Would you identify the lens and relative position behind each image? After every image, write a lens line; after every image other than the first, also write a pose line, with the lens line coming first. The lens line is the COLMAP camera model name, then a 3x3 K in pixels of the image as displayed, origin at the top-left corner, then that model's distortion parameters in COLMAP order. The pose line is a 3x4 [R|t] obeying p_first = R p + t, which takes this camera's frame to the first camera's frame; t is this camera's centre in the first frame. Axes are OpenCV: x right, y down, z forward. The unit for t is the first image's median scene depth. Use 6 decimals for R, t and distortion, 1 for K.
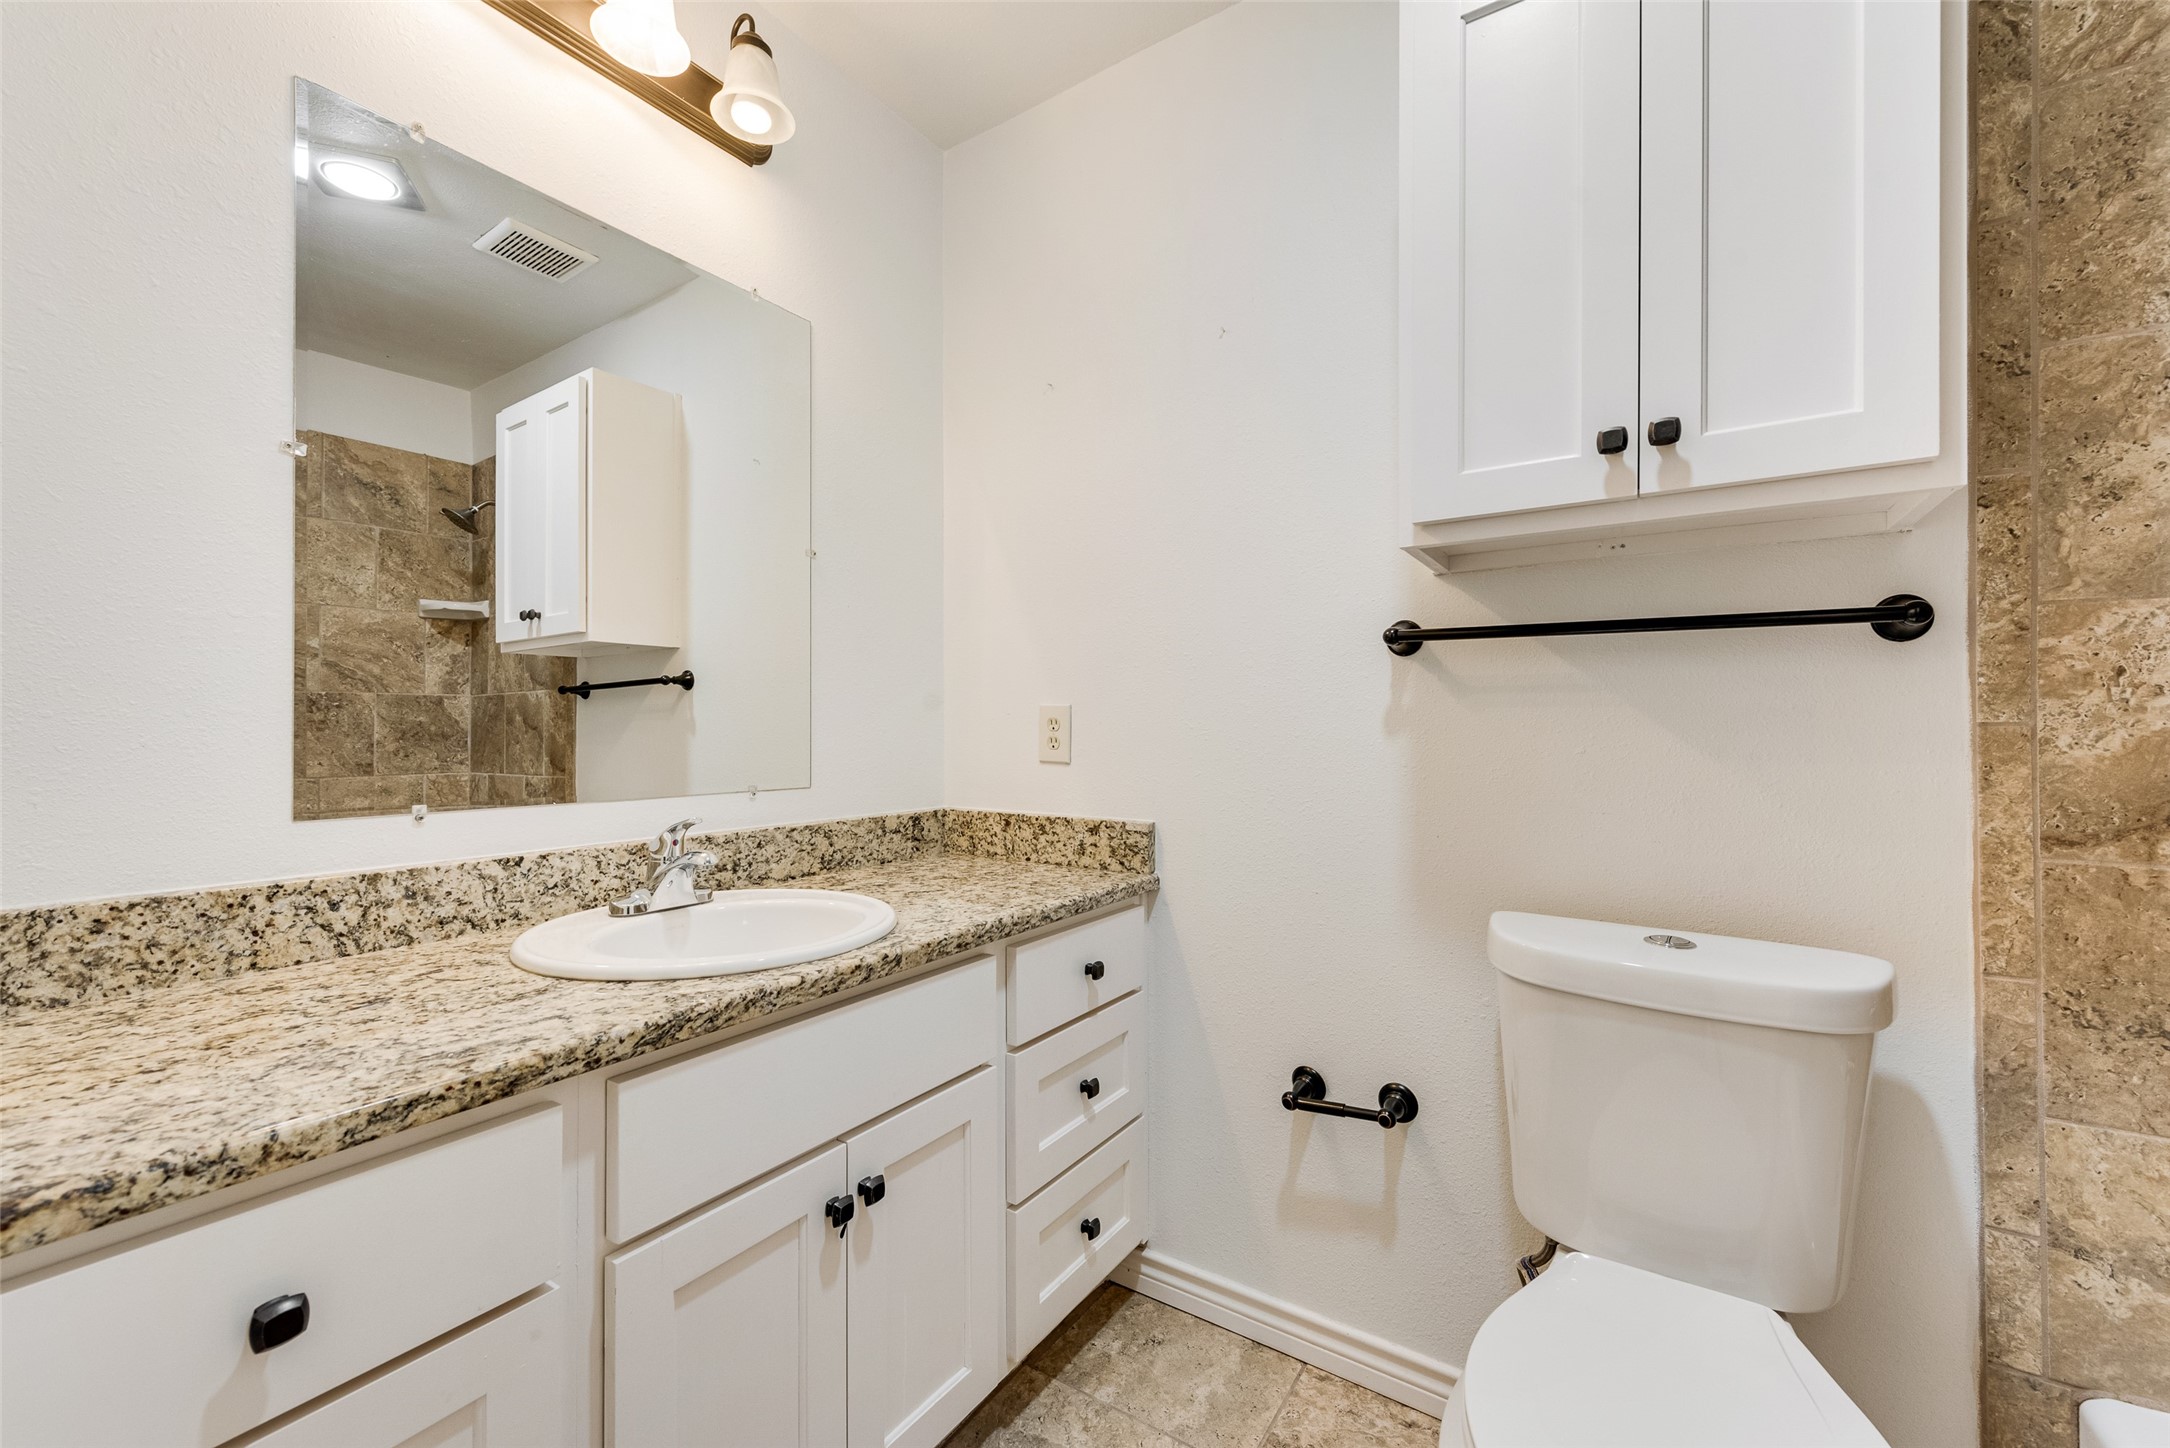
lens RADIAL K [[879.8, 0, 1081.0], [0, 879.8, 731.0], [0, 0, 1]] dist [0.008889, -0.000508]
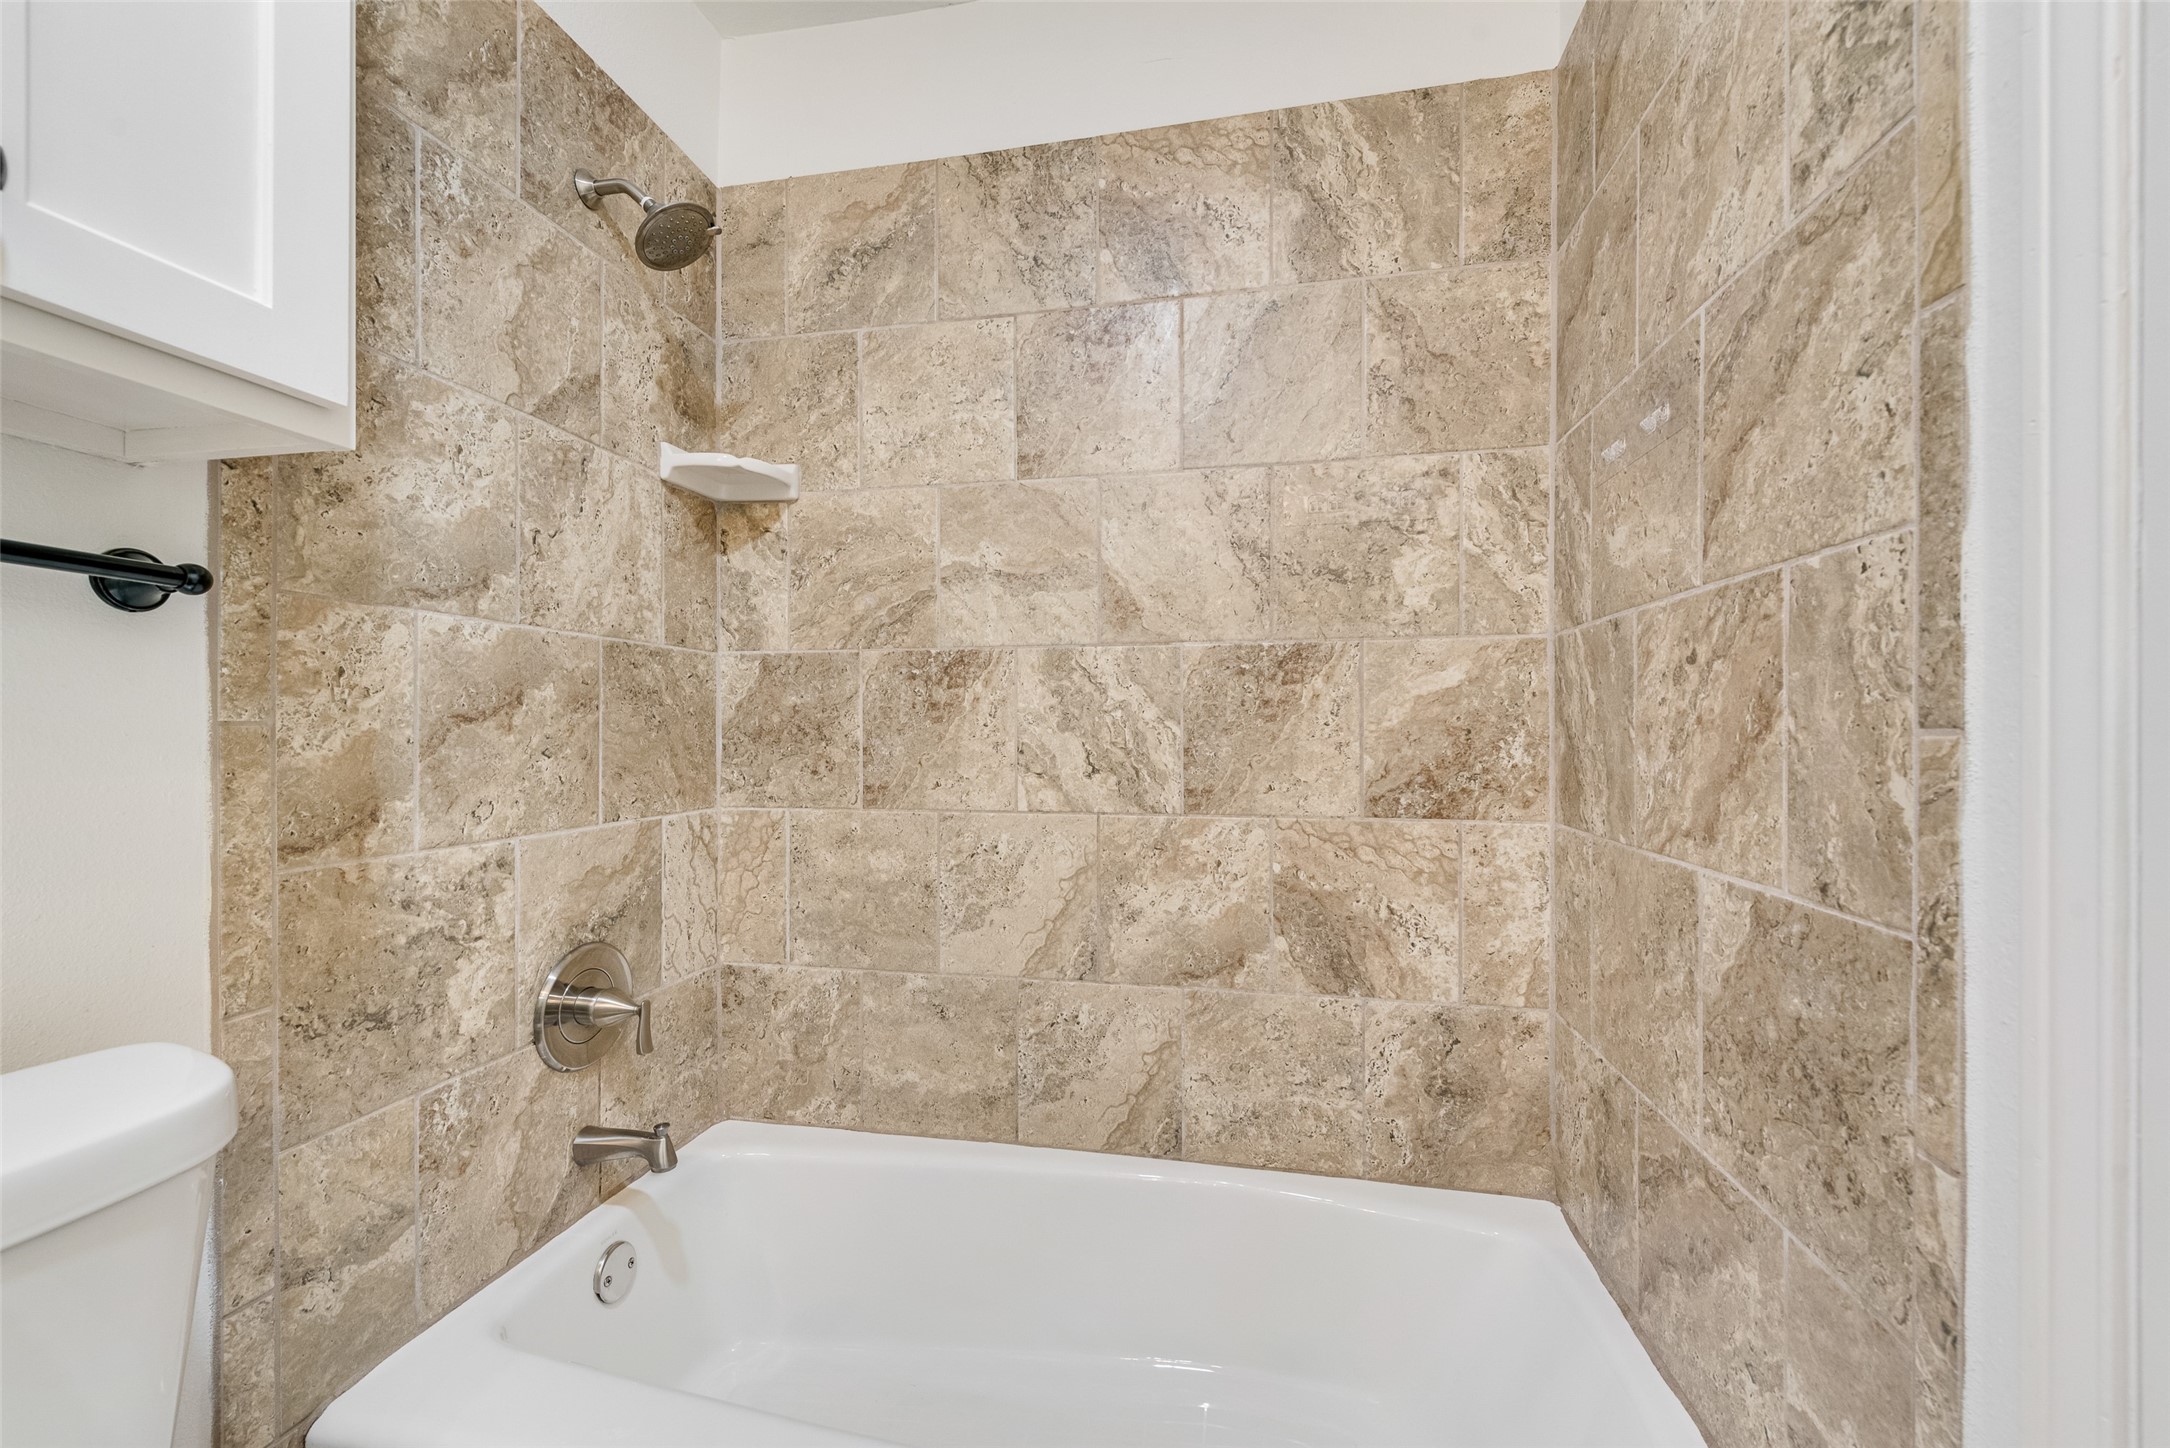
lens RADIAL K [[879.8, 0, 1081.0], [0, 879.8, 731.0], [0, 0, 1]] dist [0.008889, -0.000508]
pose [[-0.389309, -0.001147, 0.921106, -0.079720], [0.001266, 0.999998, 0.001780, -0.000909], [-0.921106, 0.001859, -0.389307, 0.598744]]
